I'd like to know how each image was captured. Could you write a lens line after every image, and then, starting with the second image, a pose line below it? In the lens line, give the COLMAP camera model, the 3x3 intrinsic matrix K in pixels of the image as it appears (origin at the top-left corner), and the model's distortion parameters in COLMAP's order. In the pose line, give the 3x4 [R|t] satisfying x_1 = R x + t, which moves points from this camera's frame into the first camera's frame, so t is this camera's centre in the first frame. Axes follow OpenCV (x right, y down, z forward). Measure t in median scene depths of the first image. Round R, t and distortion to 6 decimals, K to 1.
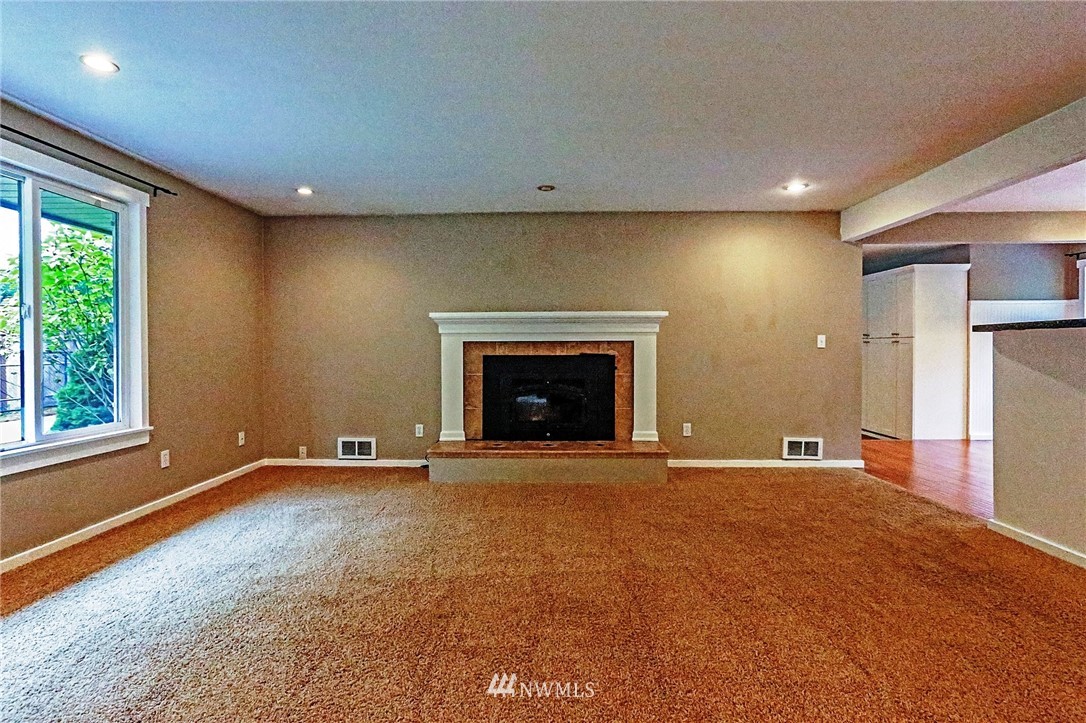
lens RADIAL K [[527.7, 0, 543.0], [0, 527.7, 361.5], [0, 0, 1]] dist [-0.064625, 0.047009]
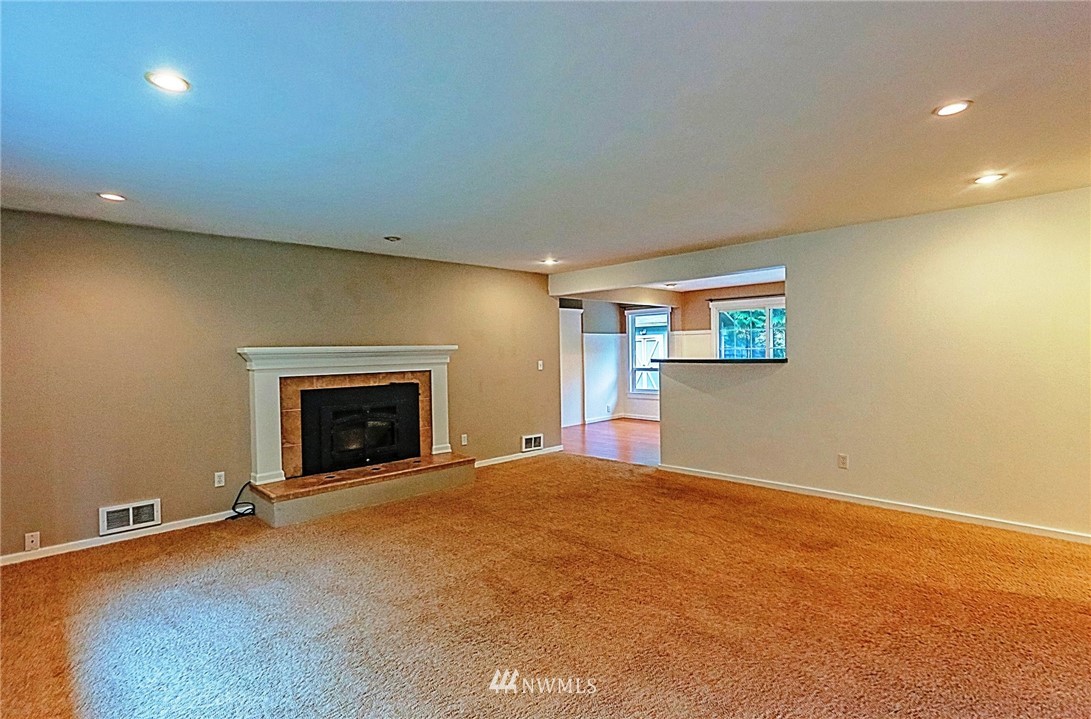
lens RADIAL K [[530.7, 0, 544.6], [0, 530.7, 362.9], [0, 0, 1]] dist [-0.020222, 0.000799]
pose [[0.693819, -0.026168, 0.719673, -0.506748], [0.036174, 0.999344, 0.001462, -0.047636], [-0.719240, 0.025019, 0.694311, -0.012984]]
